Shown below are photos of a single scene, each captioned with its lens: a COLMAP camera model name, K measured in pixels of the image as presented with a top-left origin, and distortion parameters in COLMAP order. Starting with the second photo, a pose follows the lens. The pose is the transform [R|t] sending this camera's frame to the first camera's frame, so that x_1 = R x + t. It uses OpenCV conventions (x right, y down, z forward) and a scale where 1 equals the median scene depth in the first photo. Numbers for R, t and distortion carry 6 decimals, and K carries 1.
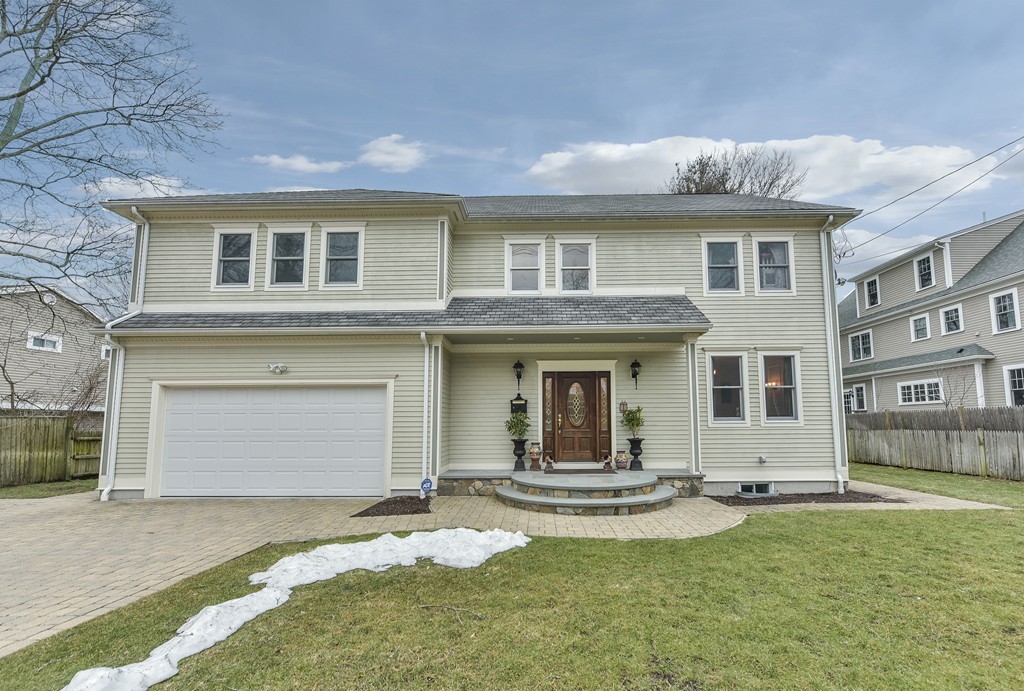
lens RADIAL K [[406.7, 0, 514.8], [0, 406.7, 338.9], [0, 0, 1]] dist [0.001832, -0.000010]
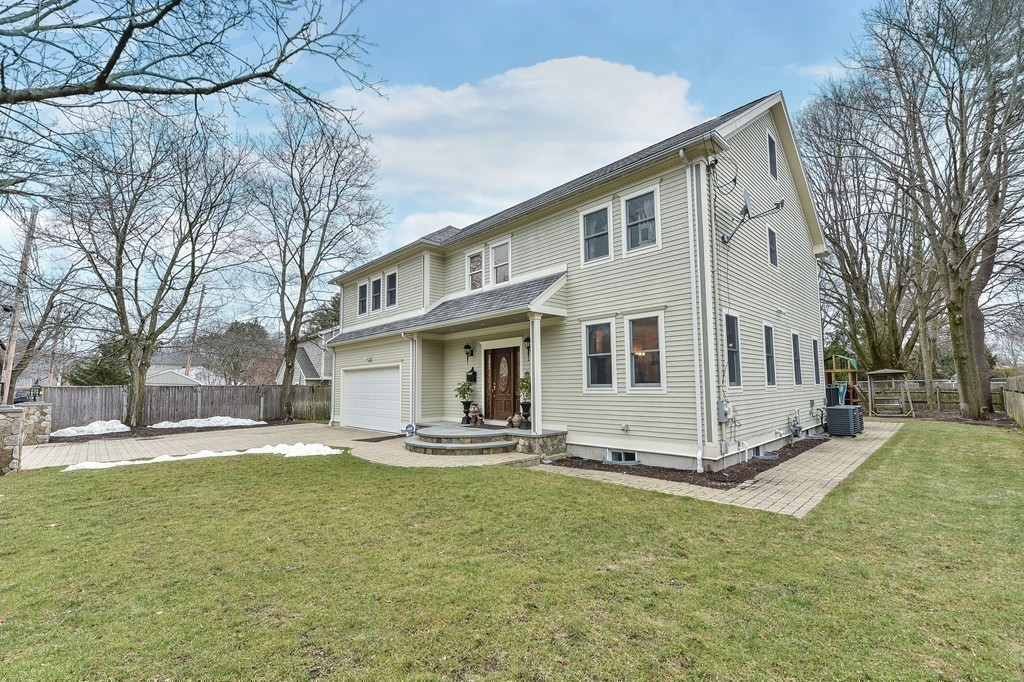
lens RADIAL K [[417.7, 0, 509.8], [0, 417.7, 289.7], [0, 0, 1]] dist [-0.000977, -0.000135]
pose [[0.710224, -0.160134, -0.685521, 1.105588], [0.149941, 0.985850, -0.074946, 0.002279], [0.687823, -0.049560, 0.724185, 0.090435]]
